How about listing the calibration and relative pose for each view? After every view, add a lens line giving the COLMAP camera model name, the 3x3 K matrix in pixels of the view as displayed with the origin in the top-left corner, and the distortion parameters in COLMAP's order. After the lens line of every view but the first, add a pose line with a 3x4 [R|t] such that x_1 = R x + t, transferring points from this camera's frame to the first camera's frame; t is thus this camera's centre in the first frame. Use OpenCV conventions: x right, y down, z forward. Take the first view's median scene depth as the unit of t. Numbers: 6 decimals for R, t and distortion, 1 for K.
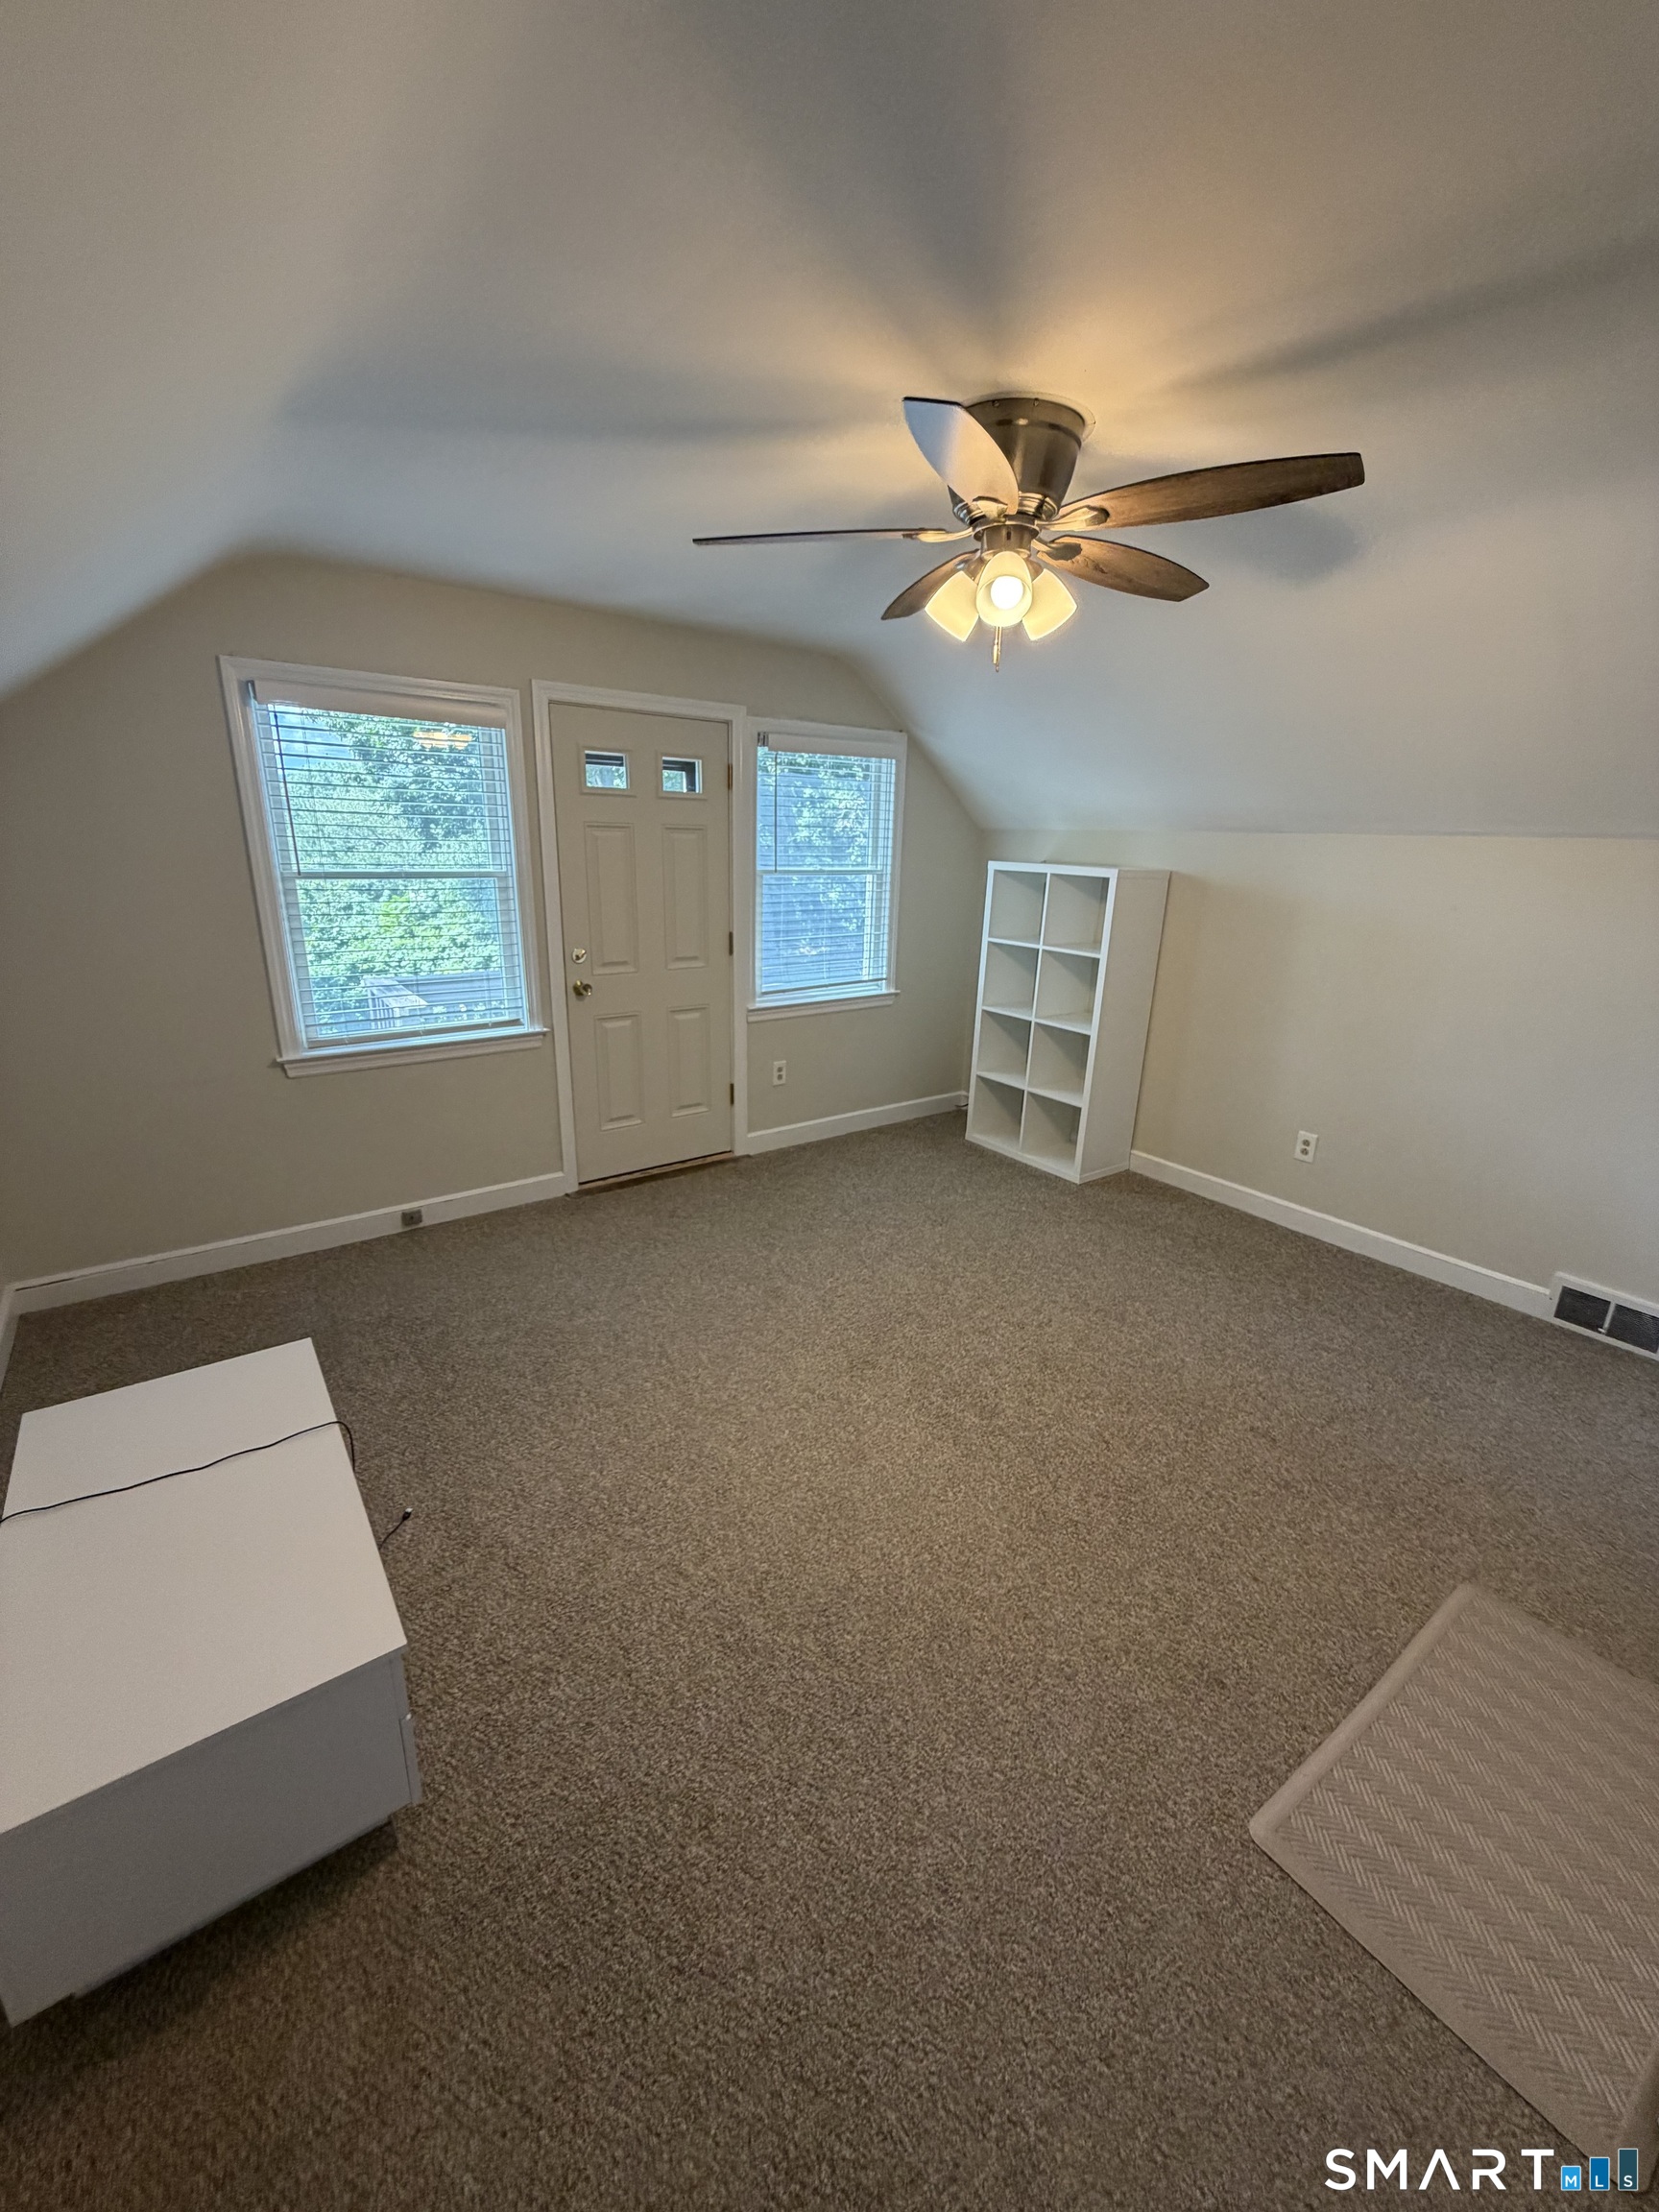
lens RADIAL K [[882.1, 0, 821.9], [0, 882.1, 1111.3], [0, 0, 1]] dist [0.001034, 0.000149]
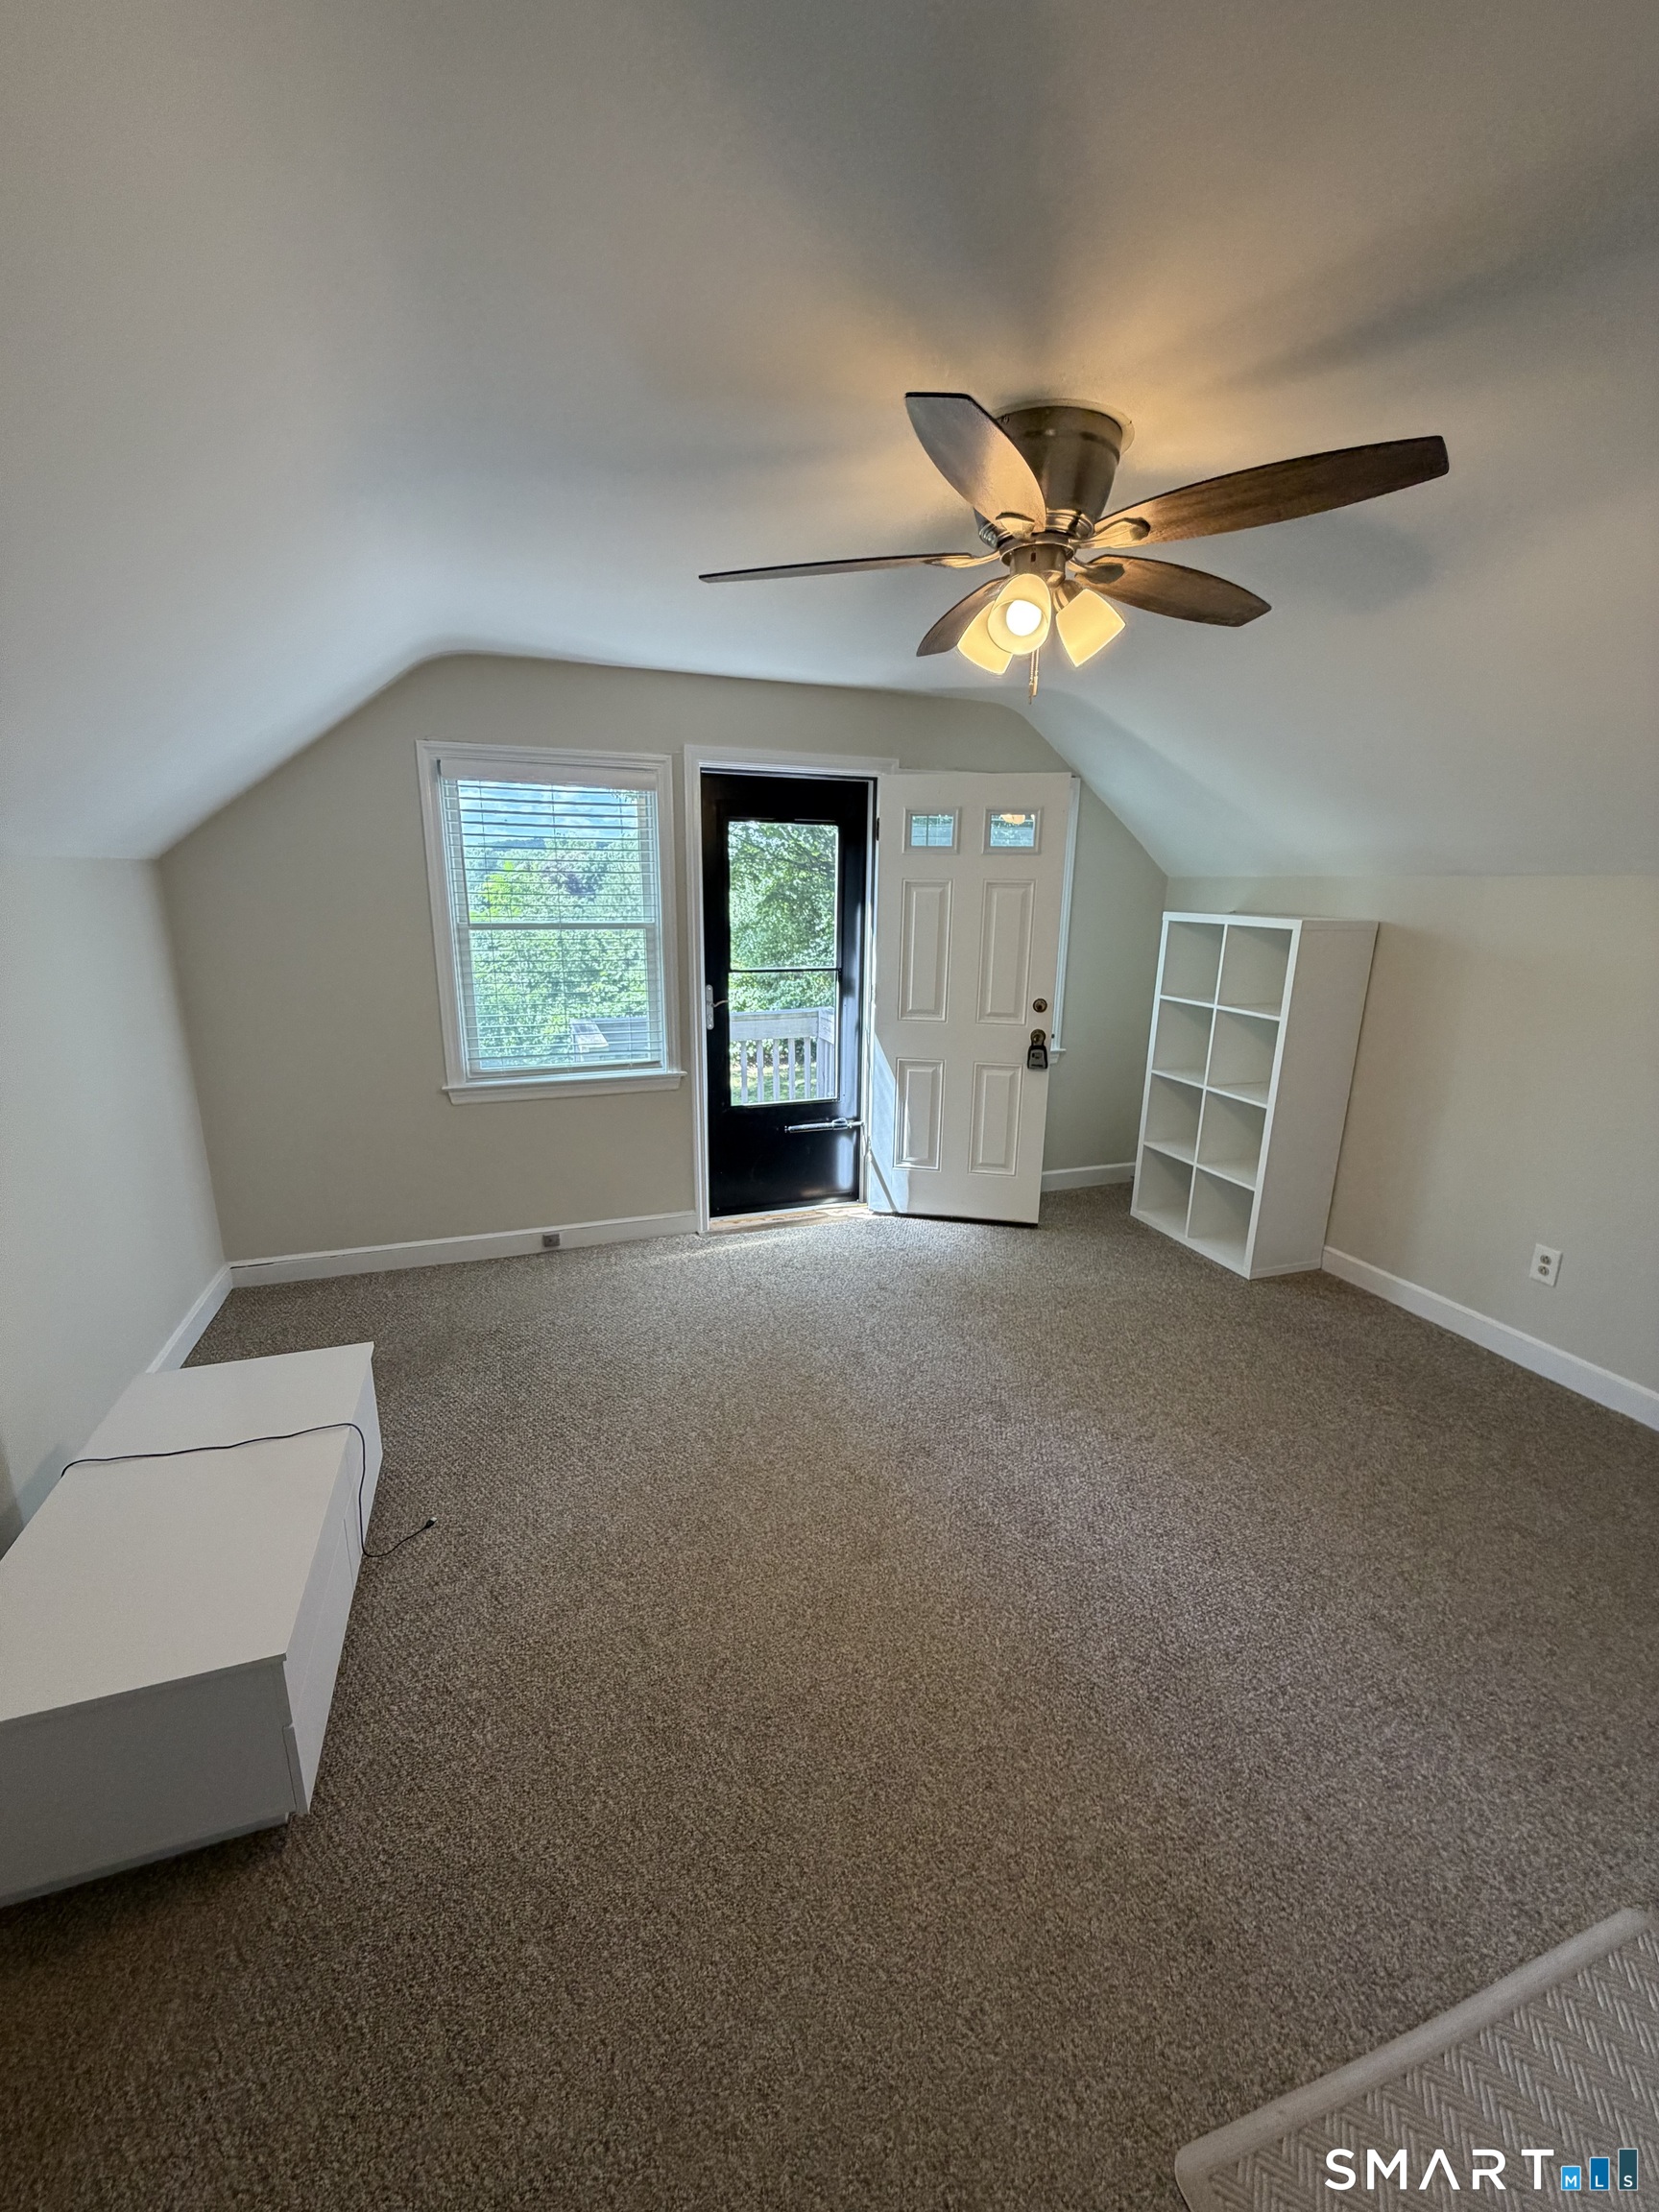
lens RADIAL K [[882.1, 0, 814.3], [0, 882.1, 1108.2], [0, 0, 1]] dist [0.001034, 0.000149]
pose [[0.957237, 0.058612, -0.283307, 0.244594], [-0.075440, 0.995953, -0.048849, -0.020739], [0.279297, 0.068133, 0.957784, 0.085135]]
